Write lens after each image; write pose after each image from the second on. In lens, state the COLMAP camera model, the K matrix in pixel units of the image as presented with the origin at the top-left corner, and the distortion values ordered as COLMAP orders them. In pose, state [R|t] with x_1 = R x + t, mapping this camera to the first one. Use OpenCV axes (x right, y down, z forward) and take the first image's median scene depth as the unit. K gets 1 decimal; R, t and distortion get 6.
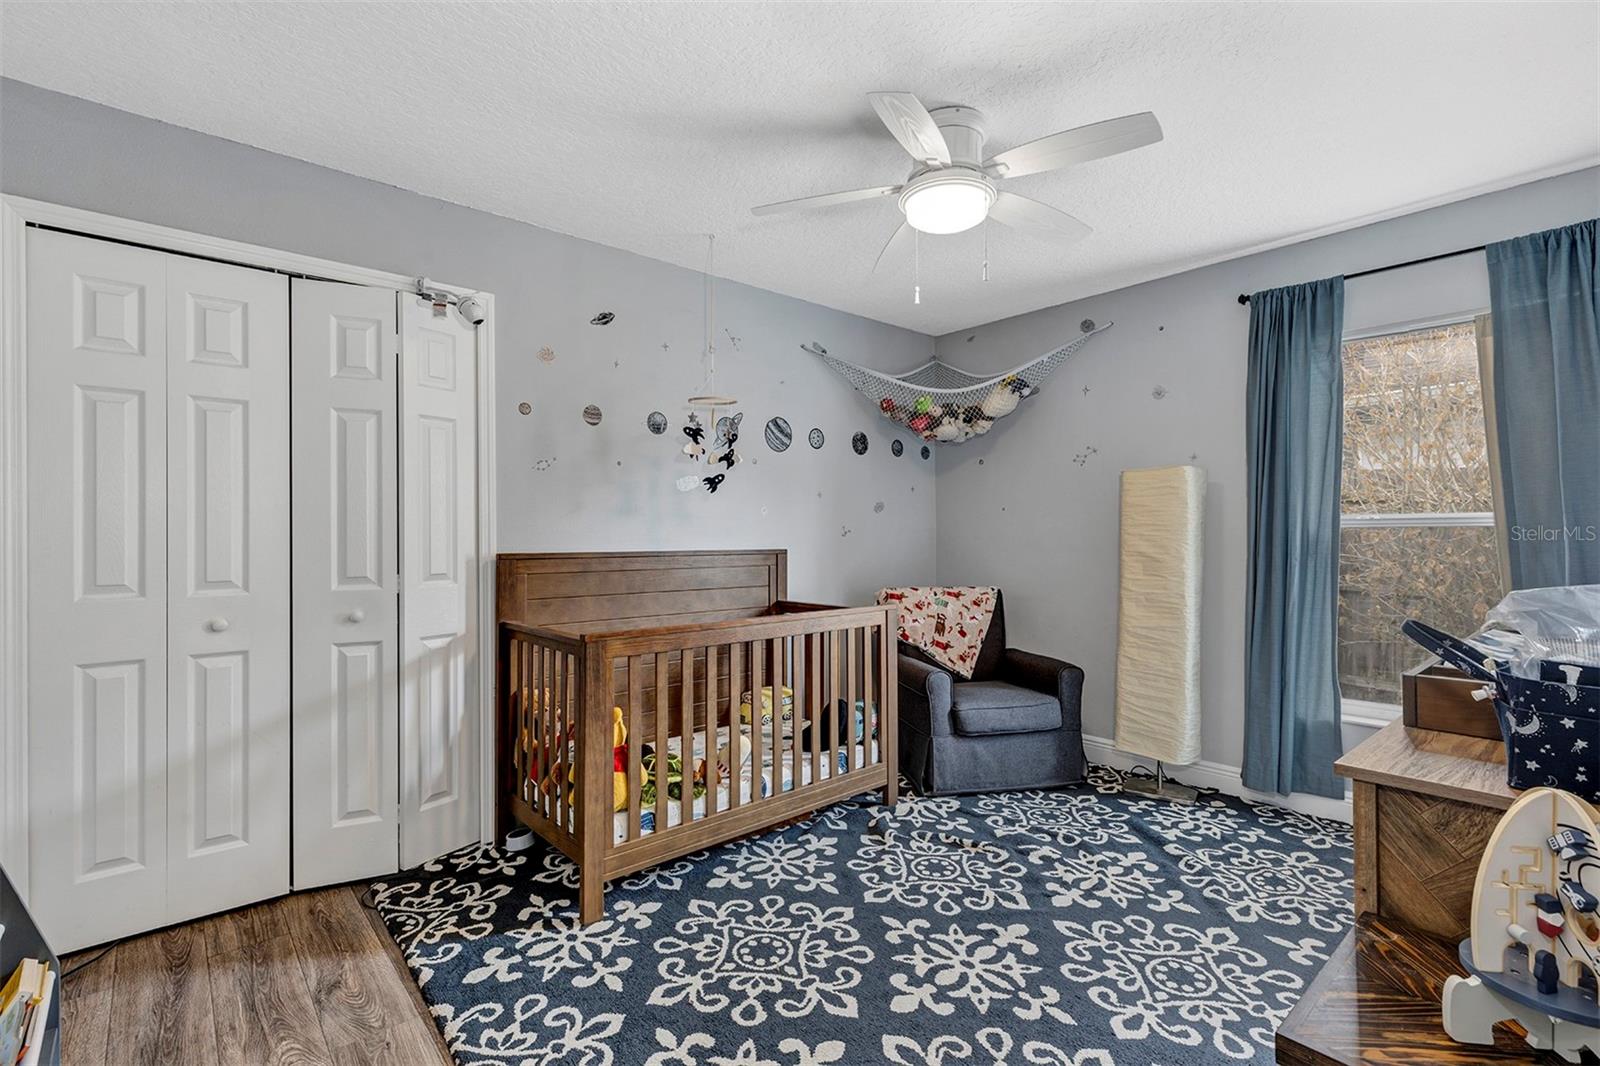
lens RADIAL K [[724.6, 0, 794.2], [0, 724.6, 529.8], [0, 0, 1]] dist [0.002320, 0.001167]
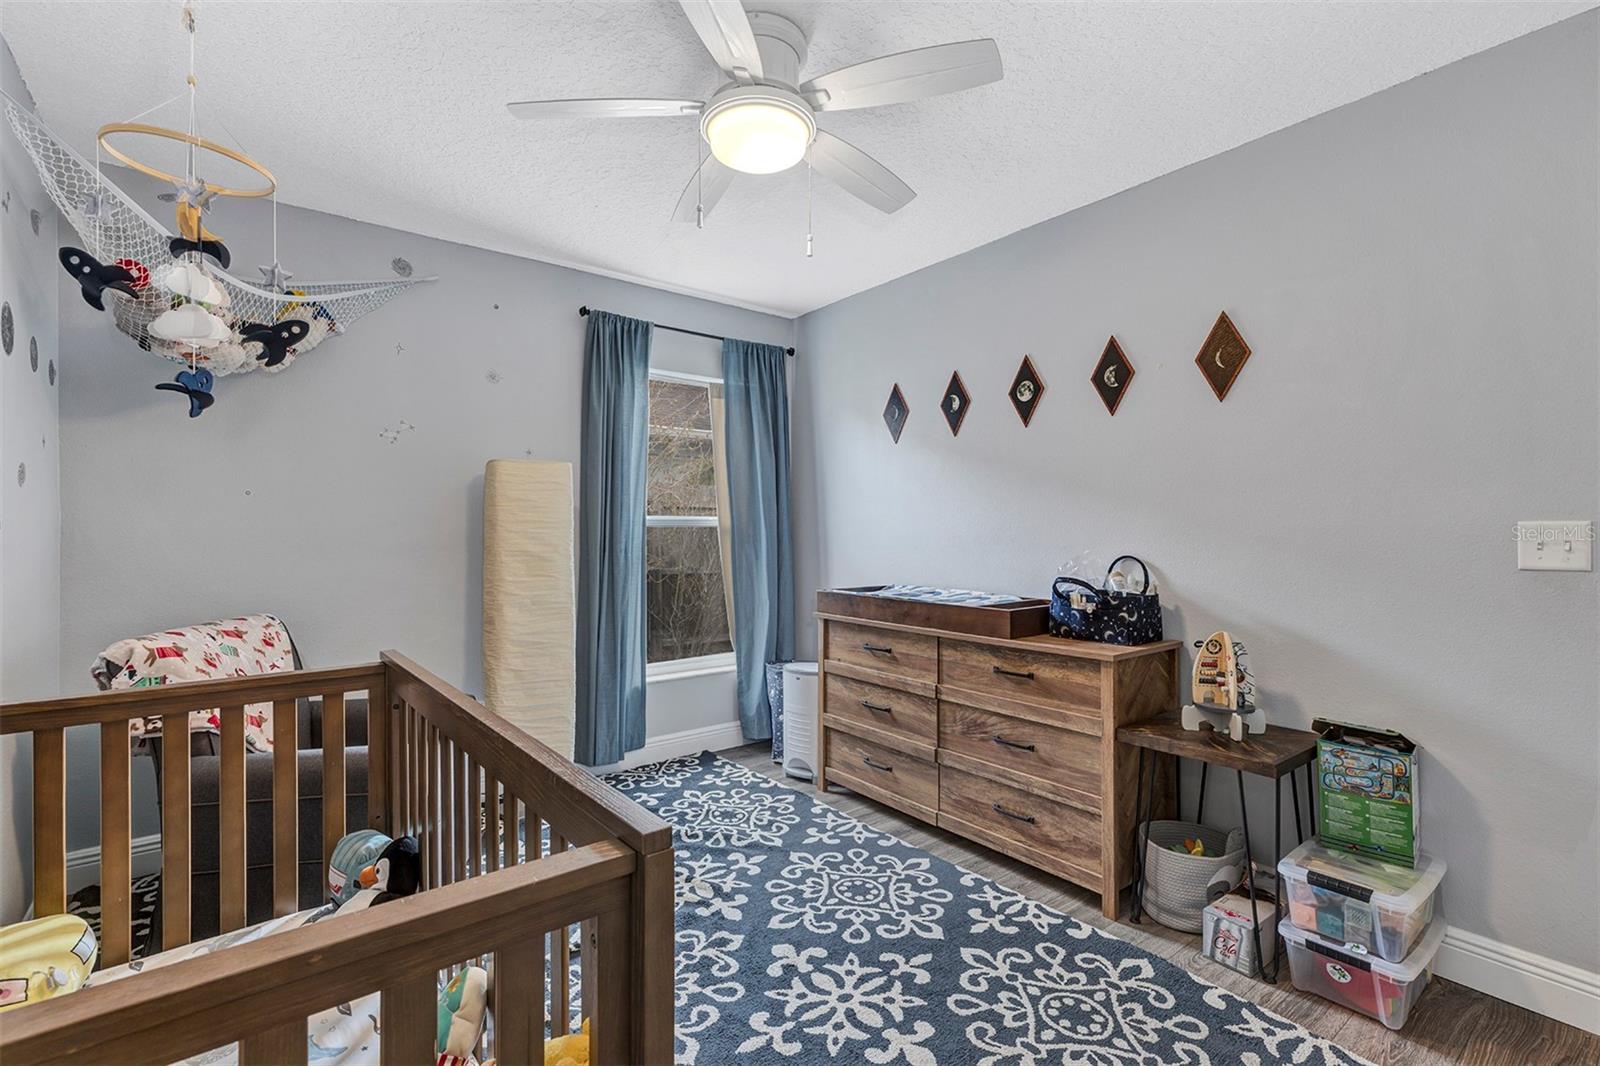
lens RADIAL K [[724.6, 0, 794.2], [0, 724.6, 529.8], [0, 0, 1]] dist [0.002320, 0.001167]
pose [[0.057381, 0.002909, 0.998348, -0.528412], [-0.006413, 0.999976, -0.002545, 0.005078], [-0.998332, -0.006257, 0.057398, 0.780602]]
